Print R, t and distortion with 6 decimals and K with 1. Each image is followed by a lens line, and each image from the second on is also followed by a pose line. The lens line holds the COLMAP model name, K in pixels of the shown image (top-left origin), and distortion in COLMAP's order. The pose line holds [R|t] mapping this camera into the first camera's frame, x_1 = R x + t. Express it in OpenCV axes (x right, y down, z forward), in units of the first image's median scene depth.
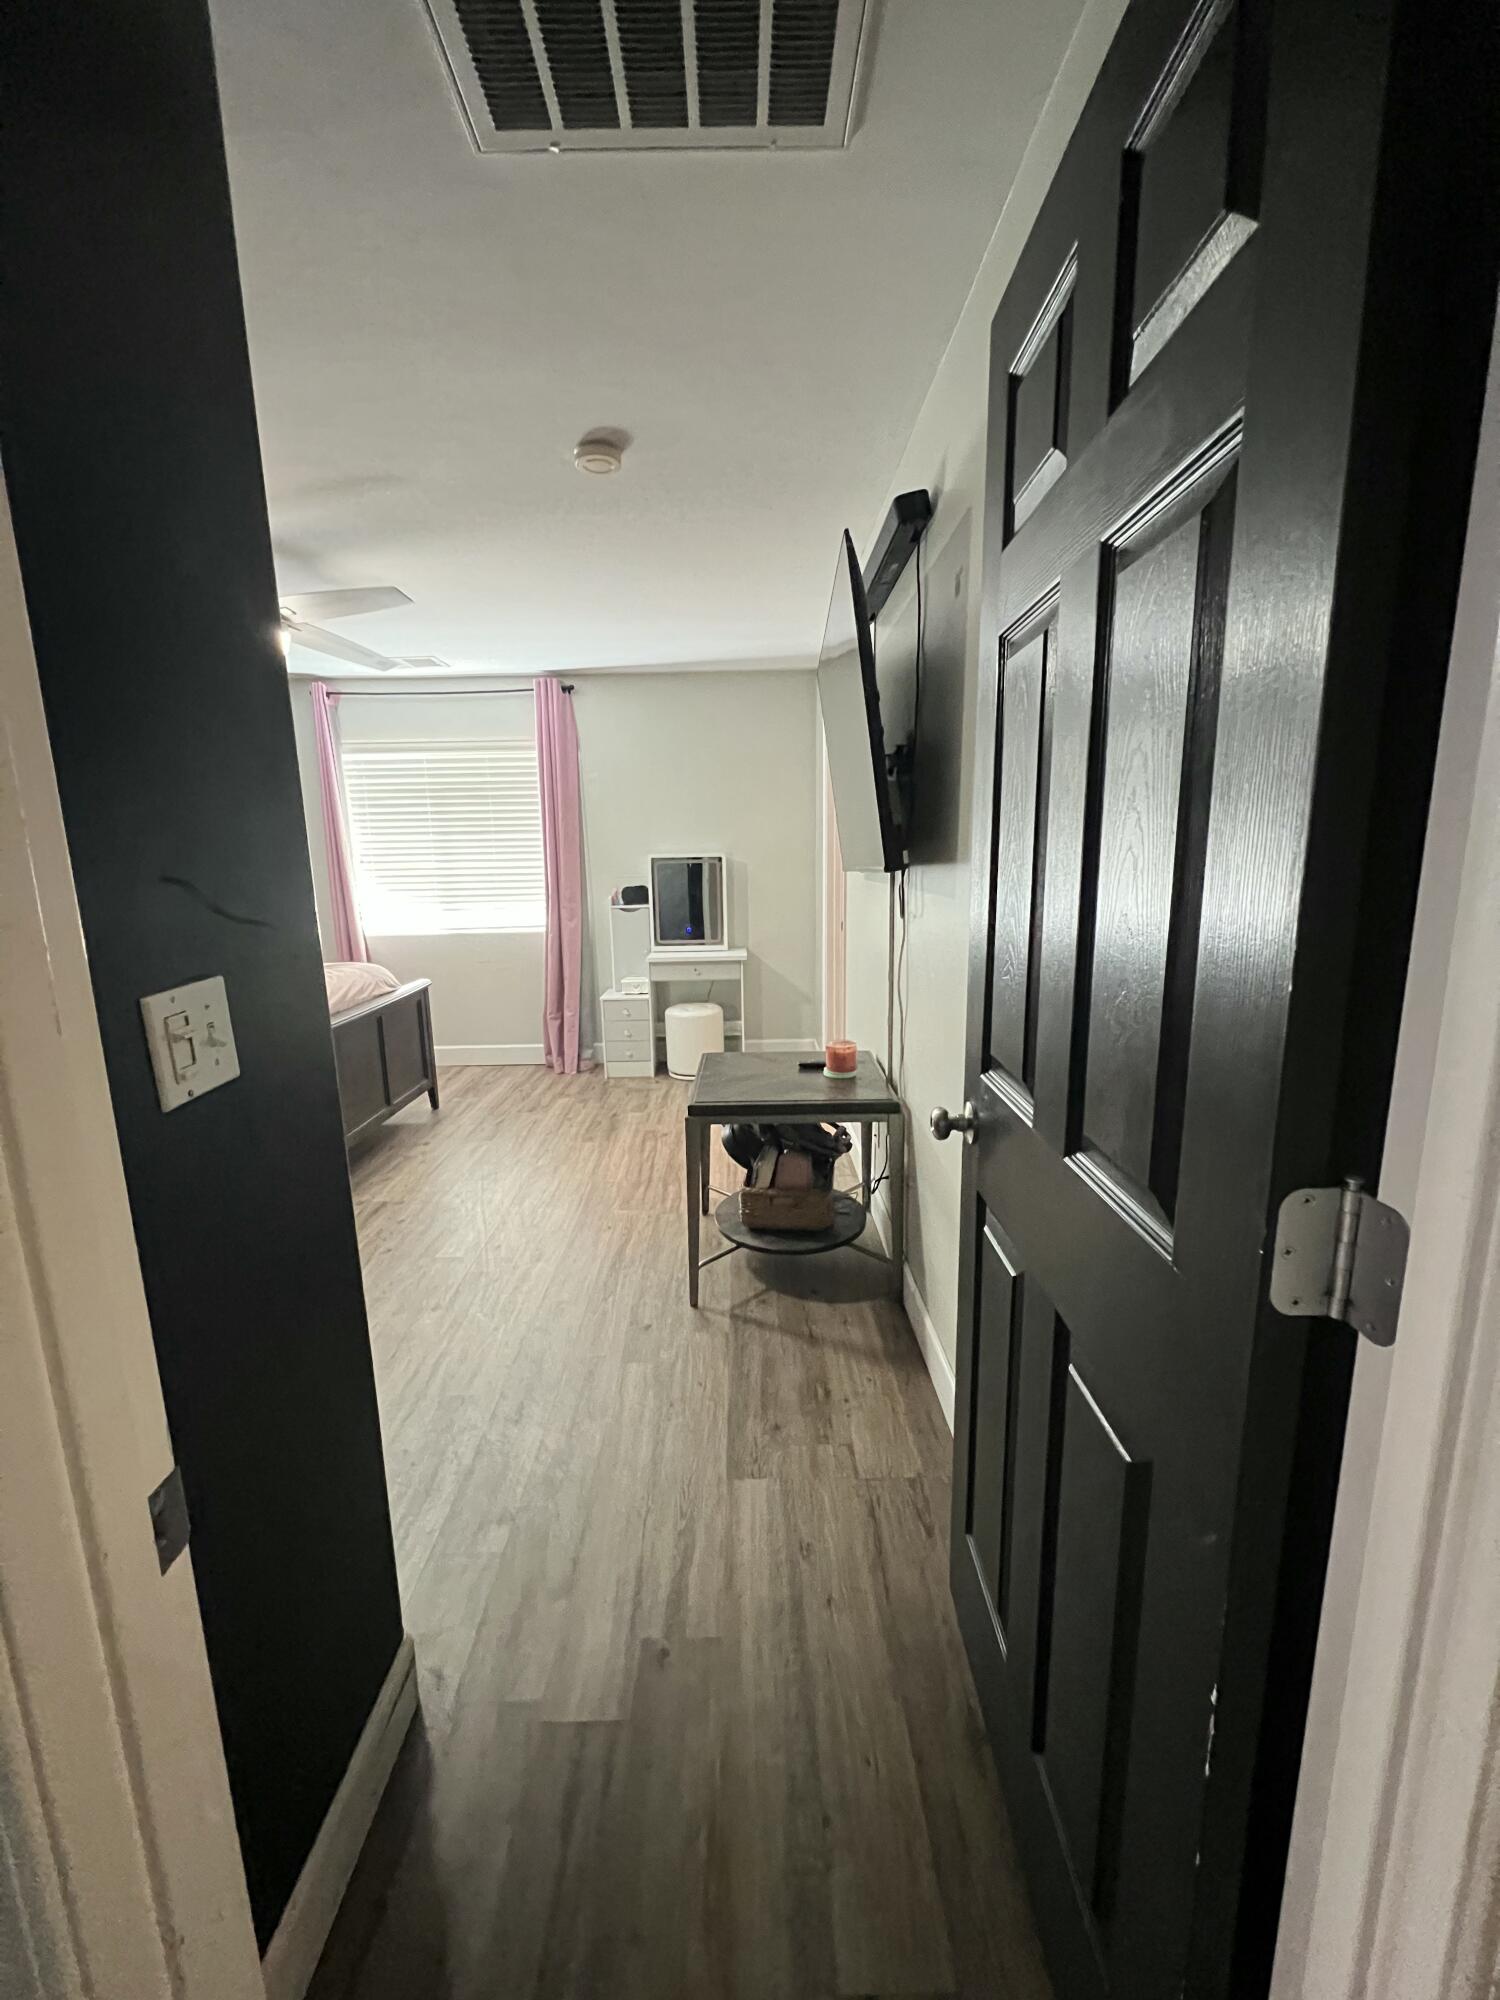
lens RADIAL K [[797.4, 0, 750.0], [0, 797.4, 1001.2], [0, 0, 1]] dist [-0.002214, 0.000627]
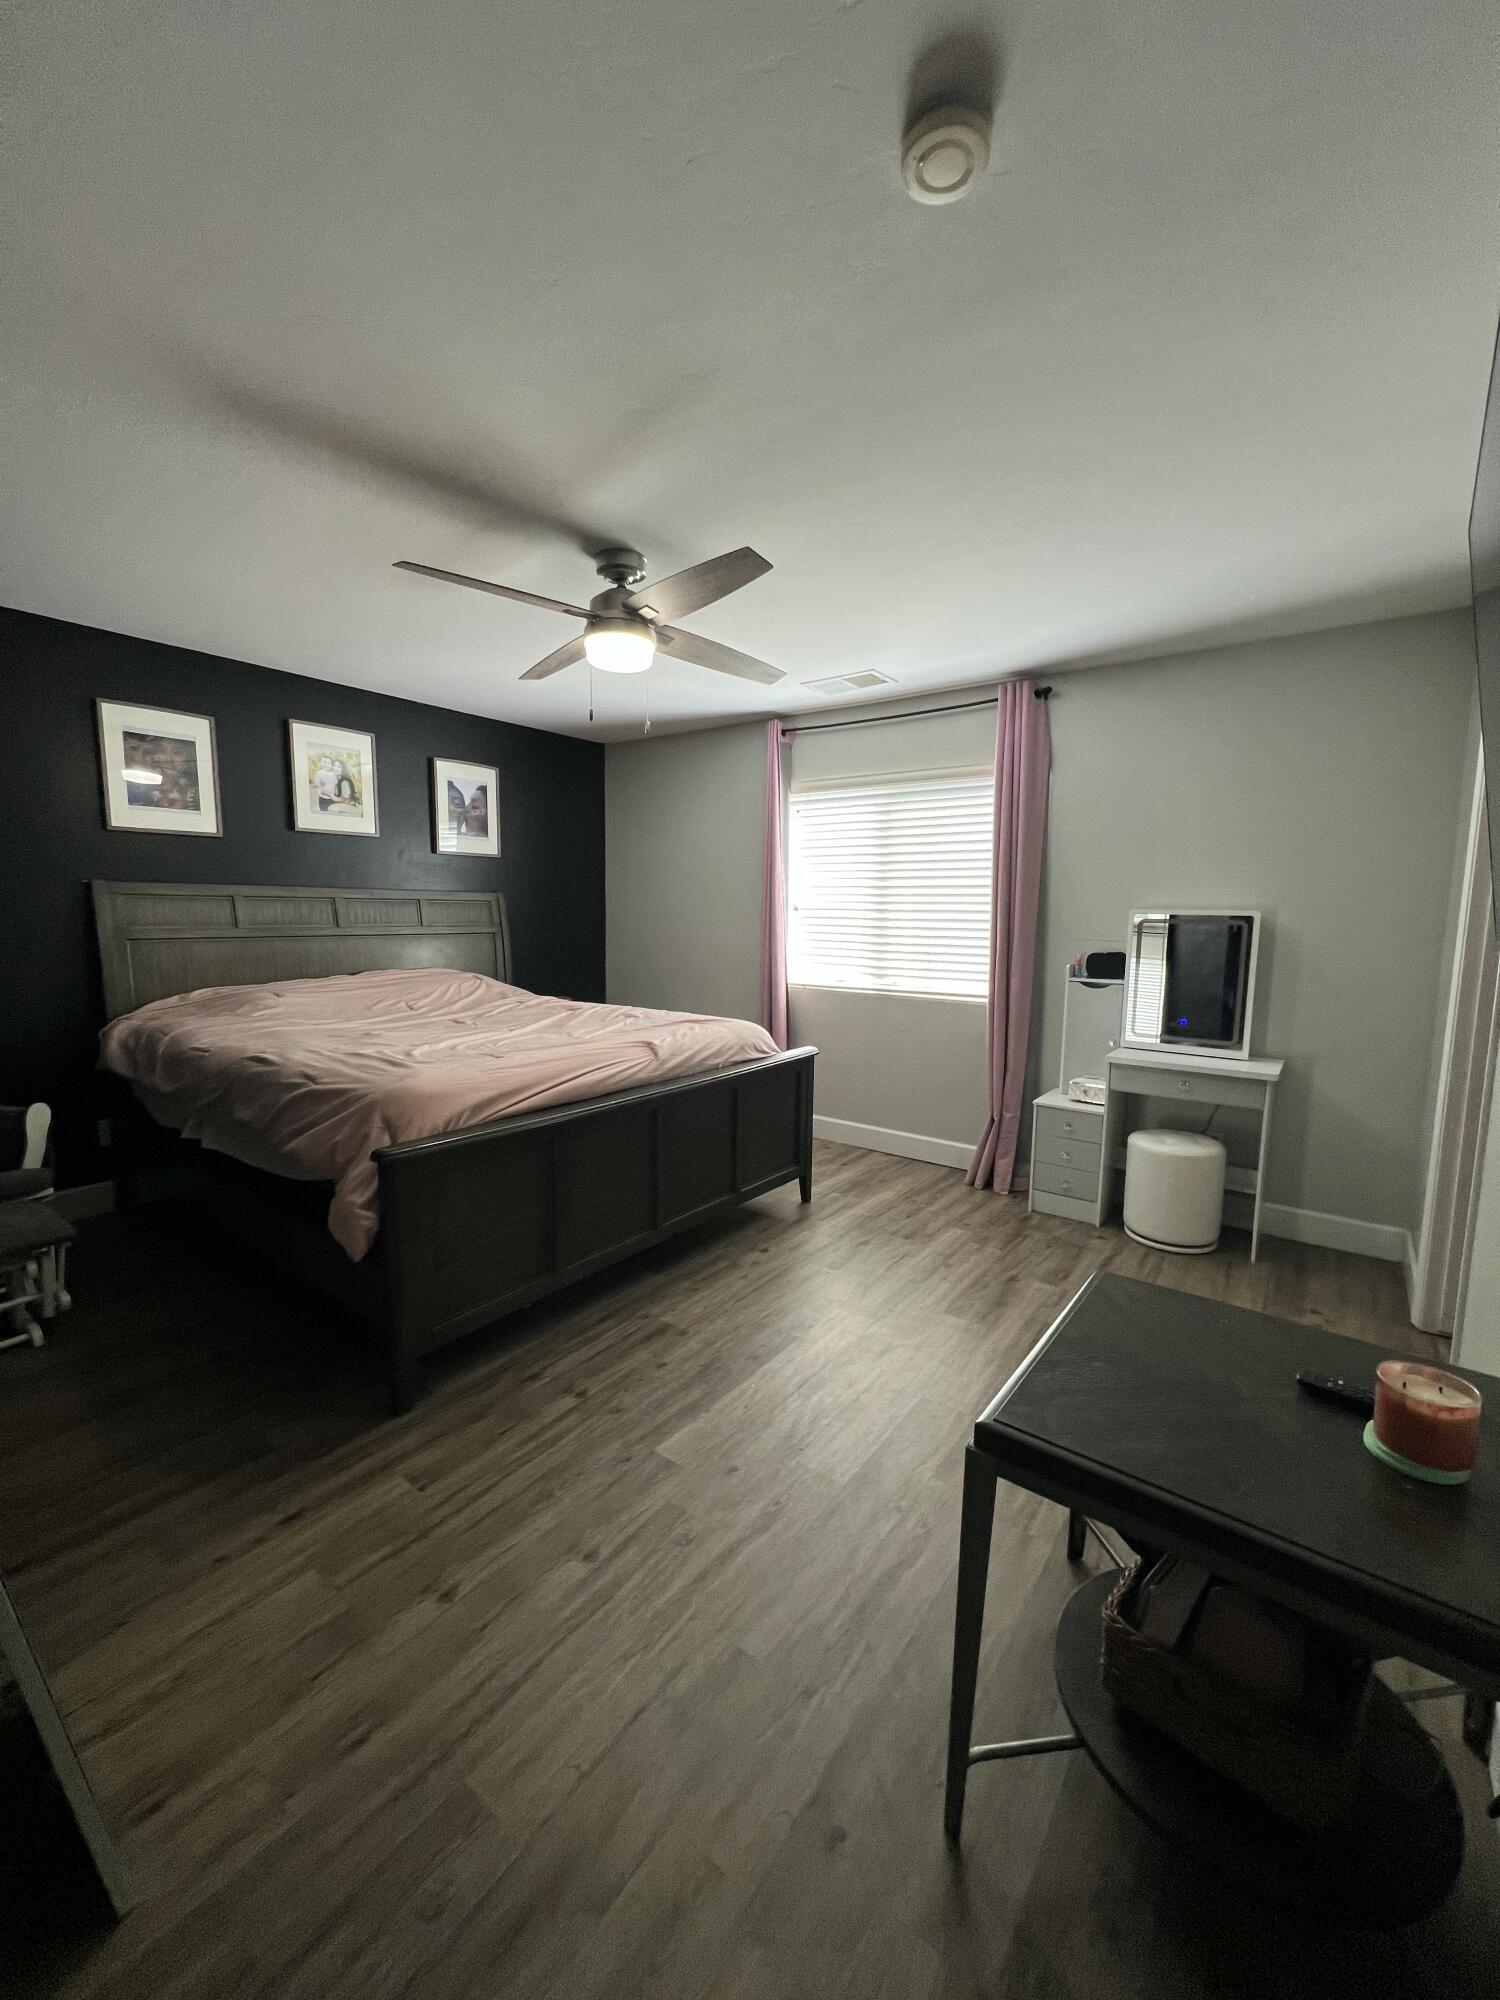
lens RADIAL K [[797.4, 0, 751.7], [0, 797.4, 1000.8], [0, 0, 1]] dist [-0.002214, 0.000627]
pose [[0.794741, 0.097831, -0.599013, 0.036849], [-0.139827, 0.989889, -0.023847, -0.042499], [0.590623, 0.102711, 0.800384, 0.258333]]
